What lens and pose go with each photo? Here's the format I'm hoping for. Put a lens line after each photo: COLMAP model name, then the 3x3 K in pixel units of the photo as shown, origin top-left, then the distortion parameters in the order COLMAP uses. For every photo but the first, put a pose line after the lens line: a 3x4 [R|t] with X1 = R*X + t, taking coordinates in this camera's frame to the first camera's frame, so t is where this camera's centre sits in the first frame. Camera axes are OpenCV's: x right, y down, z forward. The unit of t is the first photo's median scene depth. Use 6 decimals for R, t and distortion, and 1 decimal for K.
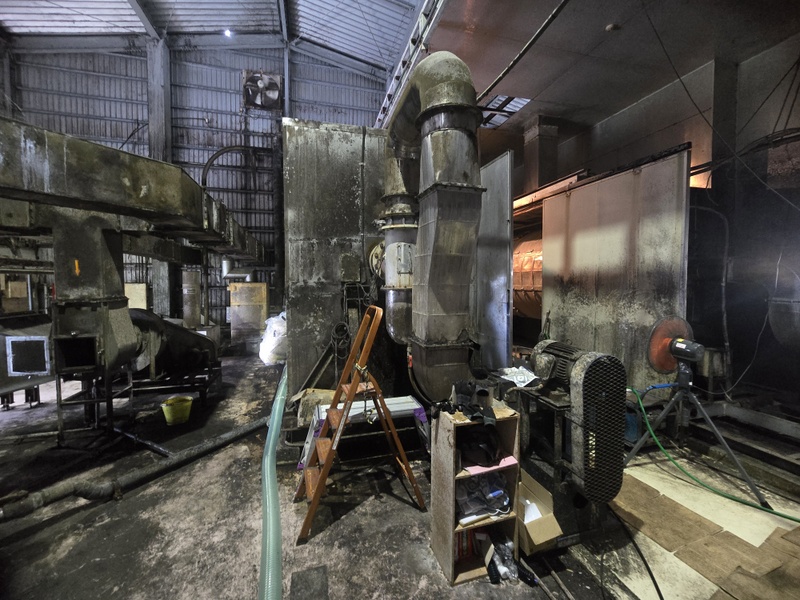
lens RADIAL K [[329.0, 0, 404.9], [0, 329.0, 298.6], [0, 0, 1]] dist [-0.004404, 0.001574]
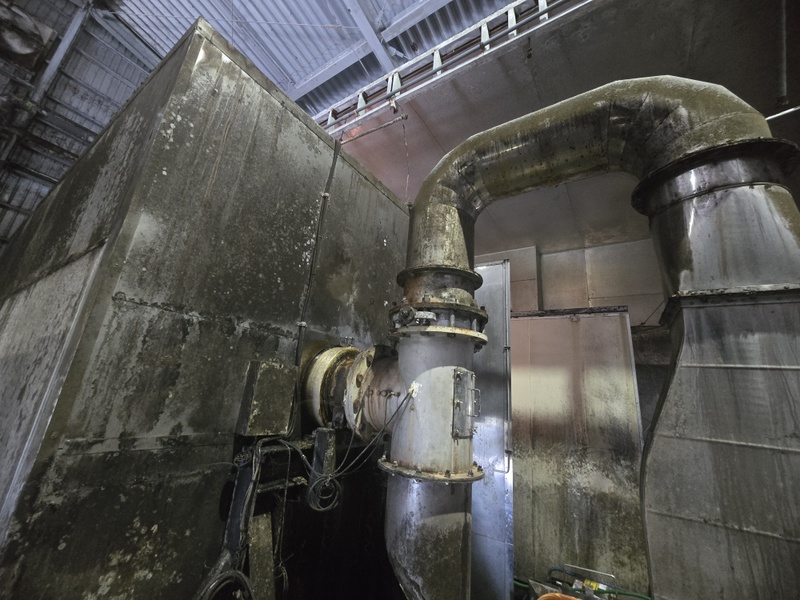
lens RADIAL K [[329.0, 0, 398.7], [0, 329.0, 295.3], [0, 0, 1]] dist [-0.004404, 0.001574]
pose [[0.759342, 0.254413, 0.598893, -0.327595], [-0.055327, 0.942307, -0.330147, -0.090156], [-0.648335, 0.217559, 0.729609, 0.585532]]
